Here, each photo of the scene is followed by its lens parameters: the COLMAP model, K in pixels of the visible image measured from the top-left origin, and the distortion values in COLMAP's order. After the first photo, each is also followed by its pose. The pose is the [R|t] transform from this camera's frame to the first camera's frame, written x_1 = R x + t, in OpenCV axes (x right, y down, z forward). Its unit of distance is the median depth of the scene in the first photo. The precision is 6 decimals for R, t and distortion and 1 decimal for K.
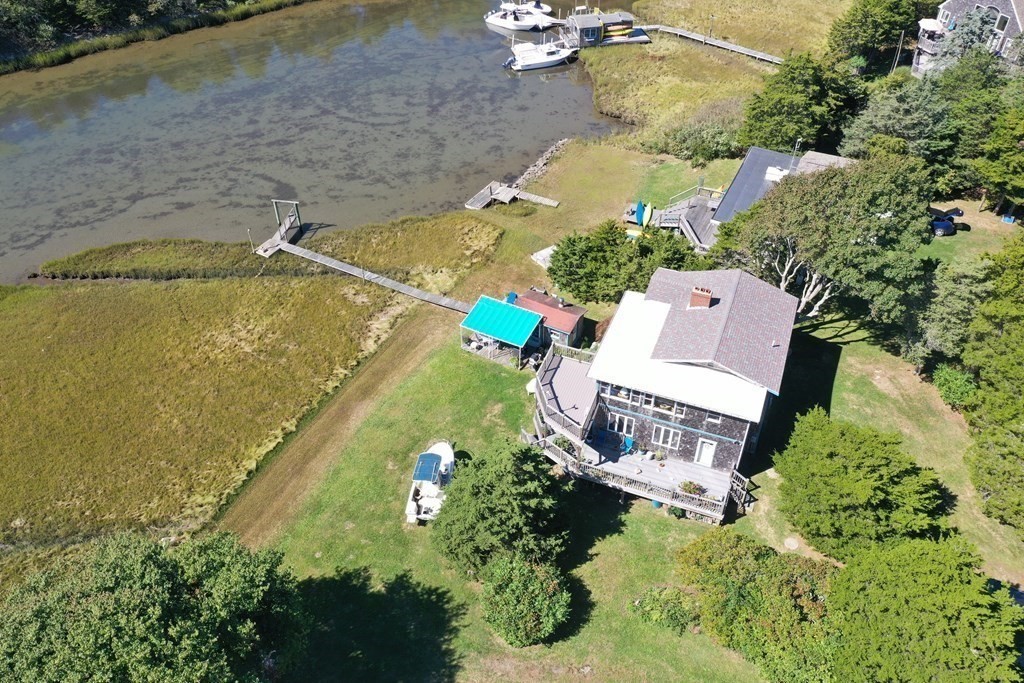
lens RADIAL K [[812.4, 0, 512.0], [0, 812.4, 341.5], [0, 0, 1]] dist [0.012147, 0.005332]
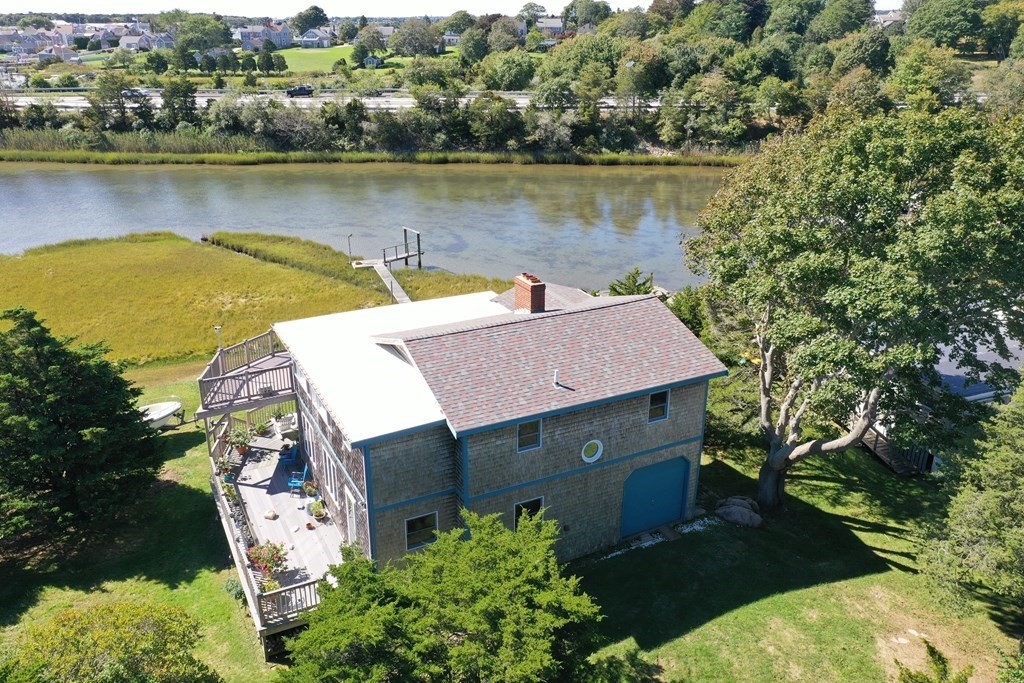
lens RADIAL K [[812.4, 0, 512.0], [0, 812.4, 341.5], [0, 0, 1]] dist [0.012147, 0.005332]
pose [[0.742058, 0.240715, -0.625625, 0.431374], [-0.442380, 0.877062, -0.187252, 0.062187], [0.503637, 0.415715, 0.757318, 0.437390]]
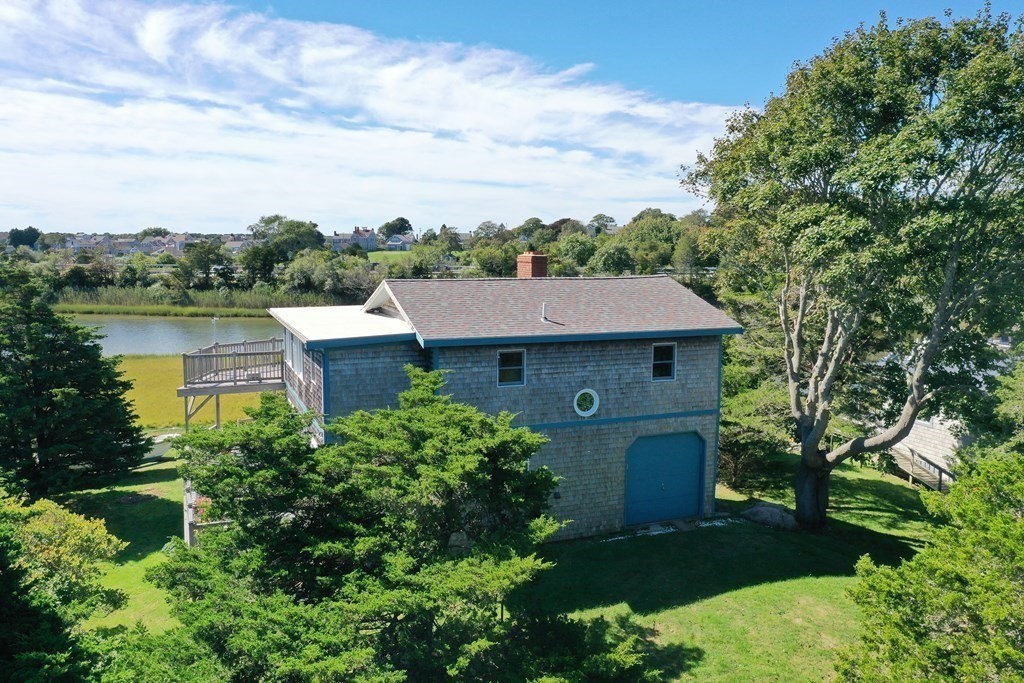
lens RADIAL K [[812.4, 0, 512.0], [0, 812.4, 341.5], [0, 0, 1]] dist [0.012147, 0.005332]
pose [[0.677965, 0.084006, -0.730278, 0.454551], [-0.487975, 0.794419, -0.361634, 0.130380], [0.549767, 0.601533, 0.579581, 0.530655]]
